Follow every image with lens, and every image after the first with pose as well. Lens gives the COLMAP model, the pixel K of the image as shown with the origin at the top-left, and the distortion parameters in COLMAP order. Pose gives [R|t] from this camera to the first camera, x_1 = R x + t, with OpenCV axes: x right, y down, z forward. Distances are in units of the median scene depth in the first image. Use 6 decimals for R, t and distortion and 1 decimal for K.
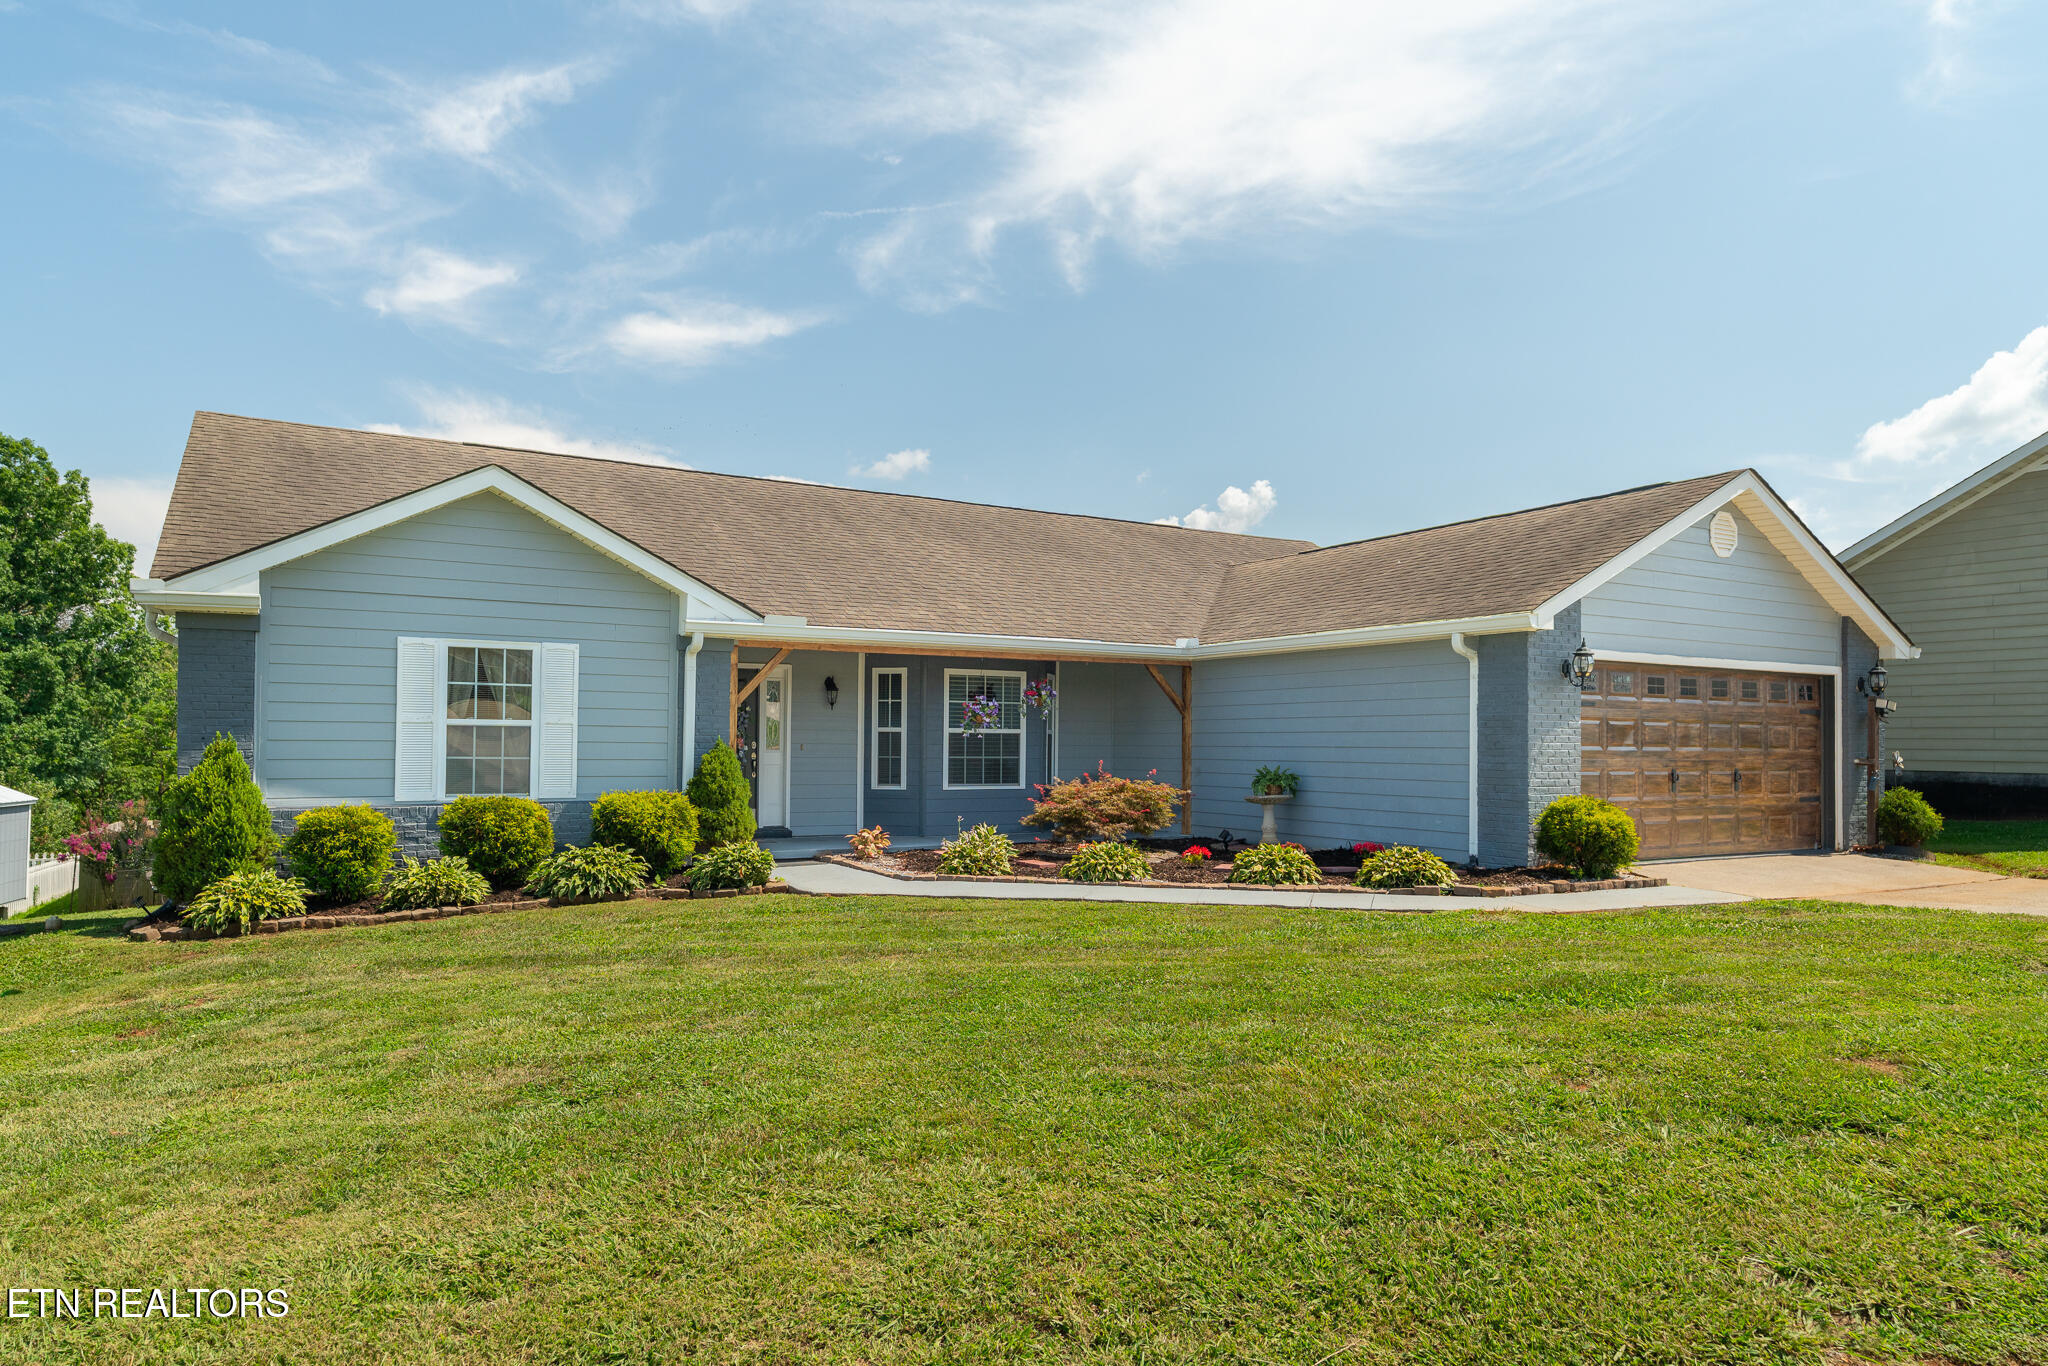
lens RADIAL K [[1351.1, 0, 1024.0], [0, 1351.1, 683.0], [0, 0, 1]] dist [0.003028, 0.000762]
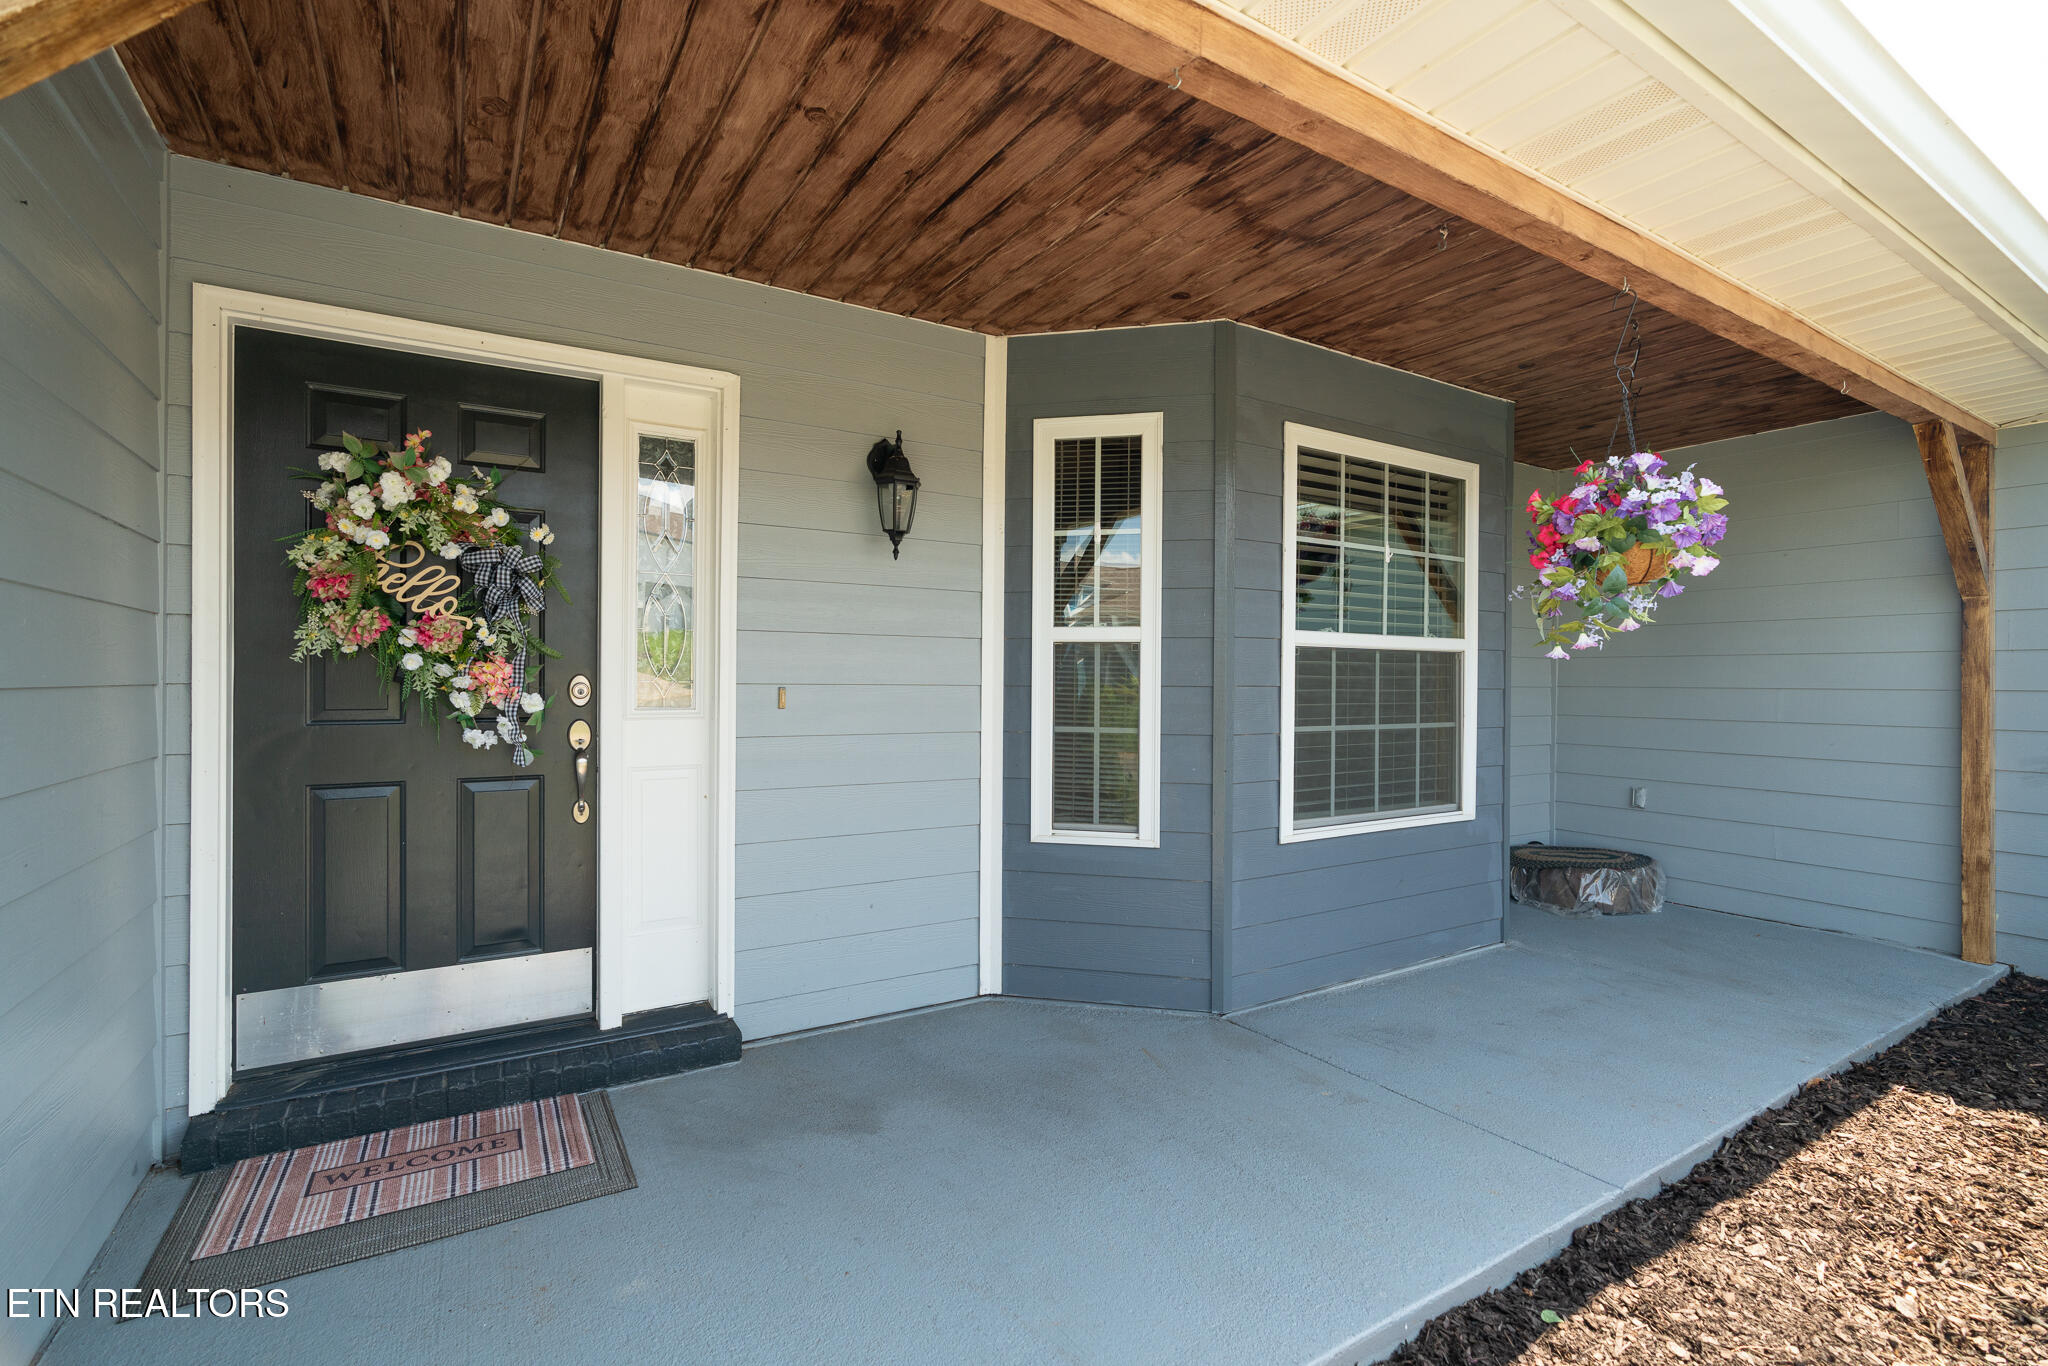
lens RADIAL K [[939.9, 0, 1026.7], [0, 939.9, 689.5], [0, 0, 1]] dist [-0.001155, 0.001108]
pose [[0.999063, -0.001095, 0.043264, -0.123106], [-0.001150, 0.998655, 0.051842, 0.035904], [-0.043263, -0.051843, 0.997718, 0.804366]]
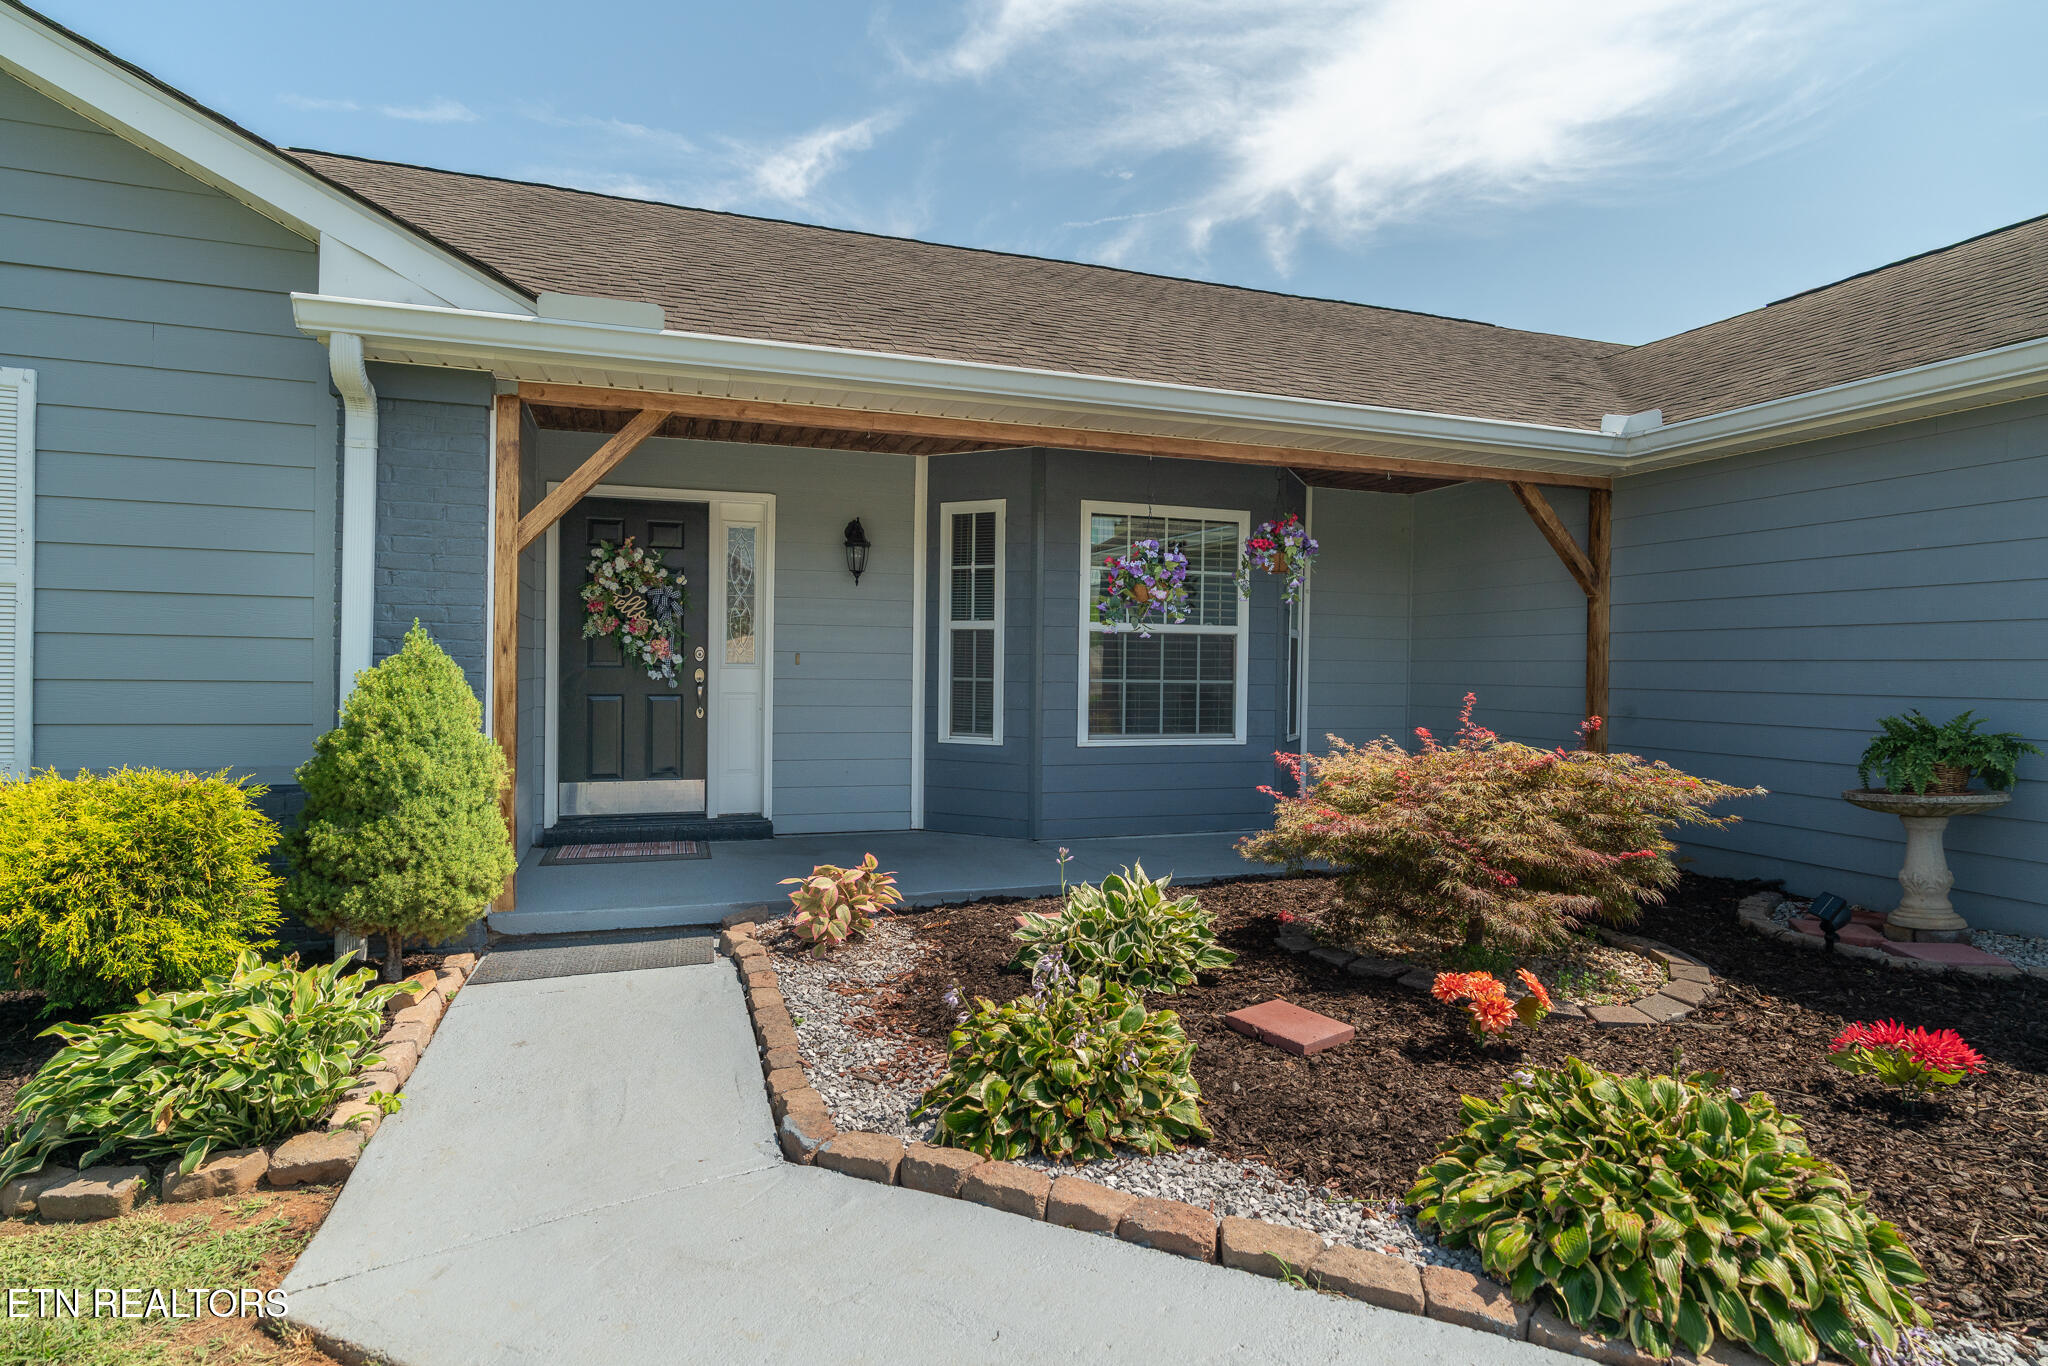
lens RADIAL K [[1102.2, 0, 1024.0], [0, 1102.2, 683.0], [0, 0, 1]] dist [-0.003768, 0.000102]
pose [[0.982231, 0.008143, -0.187498, -0.003474], [0.002941, 0.998268, 0.058761, 0.032192], [0.187652, -0.058269, 0.980506, 0.601719]]
